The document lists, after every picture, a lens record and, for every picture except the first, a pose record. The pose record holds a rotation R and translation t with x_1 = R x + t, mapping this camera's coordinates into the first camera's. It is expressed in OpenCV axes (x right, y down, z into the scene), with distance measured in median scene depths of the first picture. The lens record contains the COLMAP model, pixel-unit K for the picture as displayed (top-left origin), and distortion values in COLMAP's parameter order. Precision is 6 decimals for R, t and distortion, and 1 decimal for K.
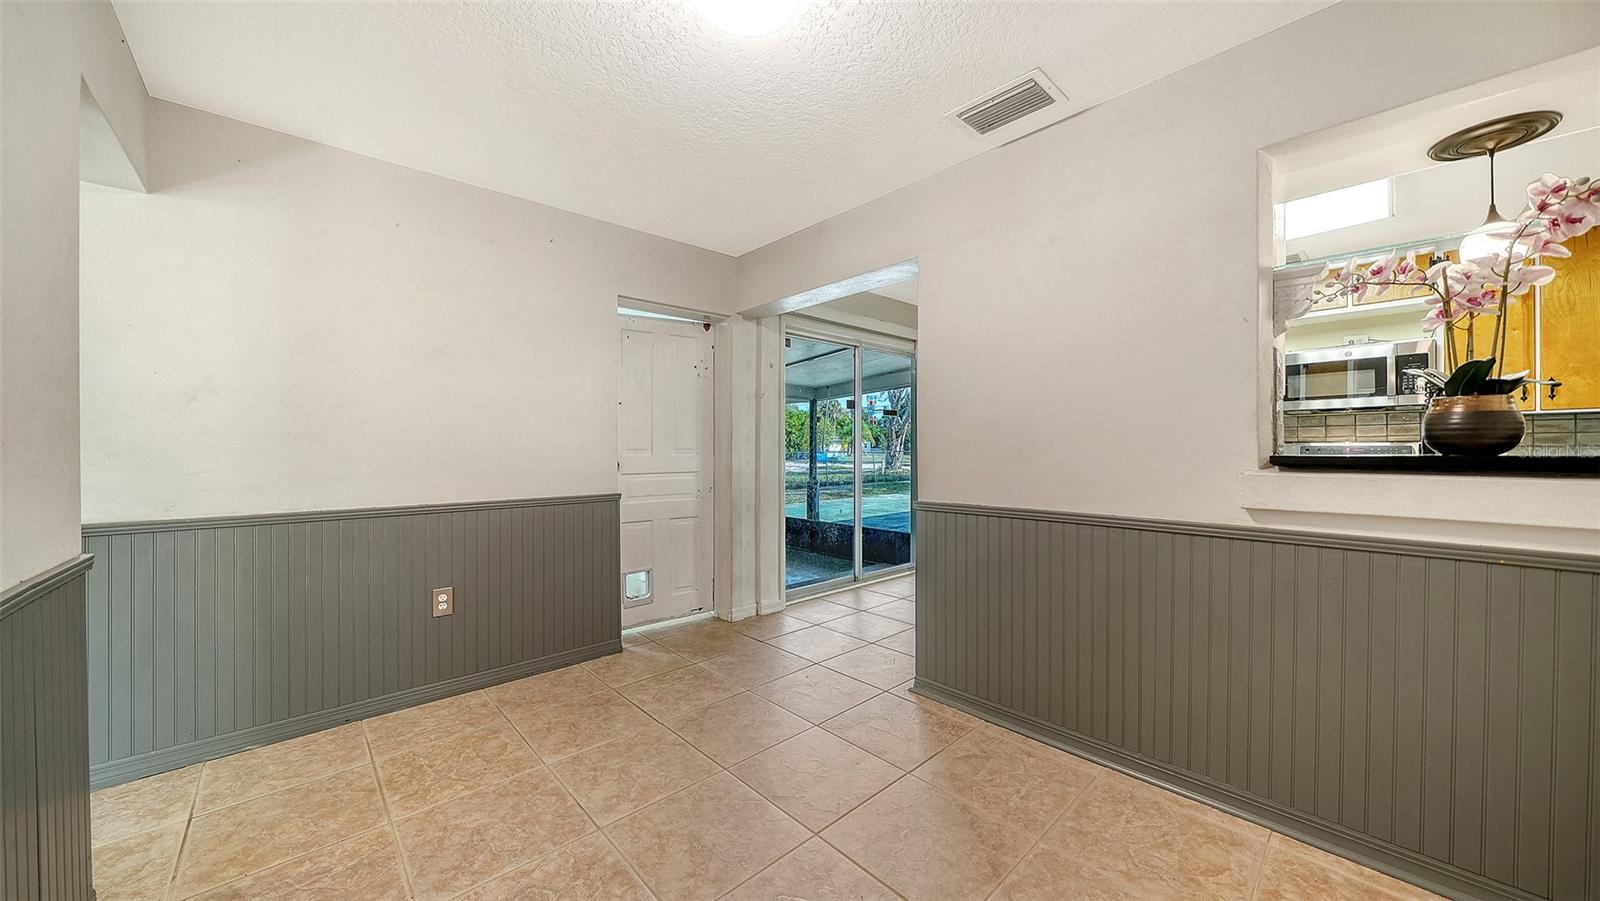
lens RADIAL K [[553.6, 0, 798.3], [0, 553.6, 449.6], [0, 0, 1]] dist [-0.000192, -0.000011]
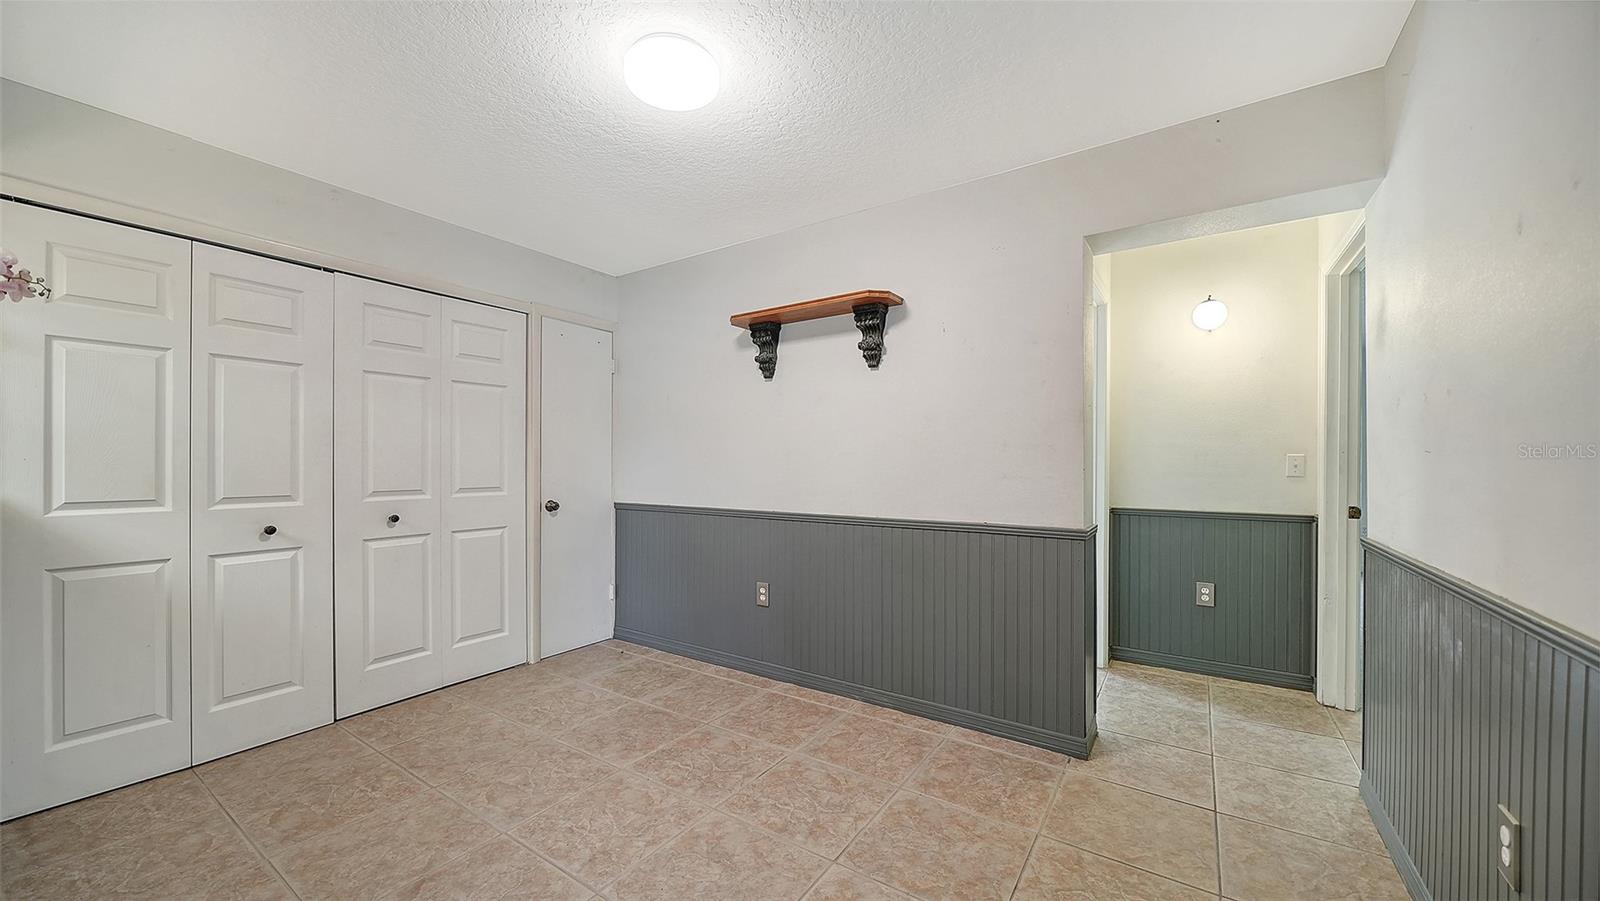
lens RADIAL K [[582.7, 0, 805.4], [0, 582.7, 461.7], [0, 0, 1]] dist [-0.000605, -0.000036]
pose [[-0.972618, 0.005150, -0.232354, -0.077922], [0.003162, 0.999955, 0.008931, -0.019587], [0.232389, 0.007952, -0.972590, 1.933143]]
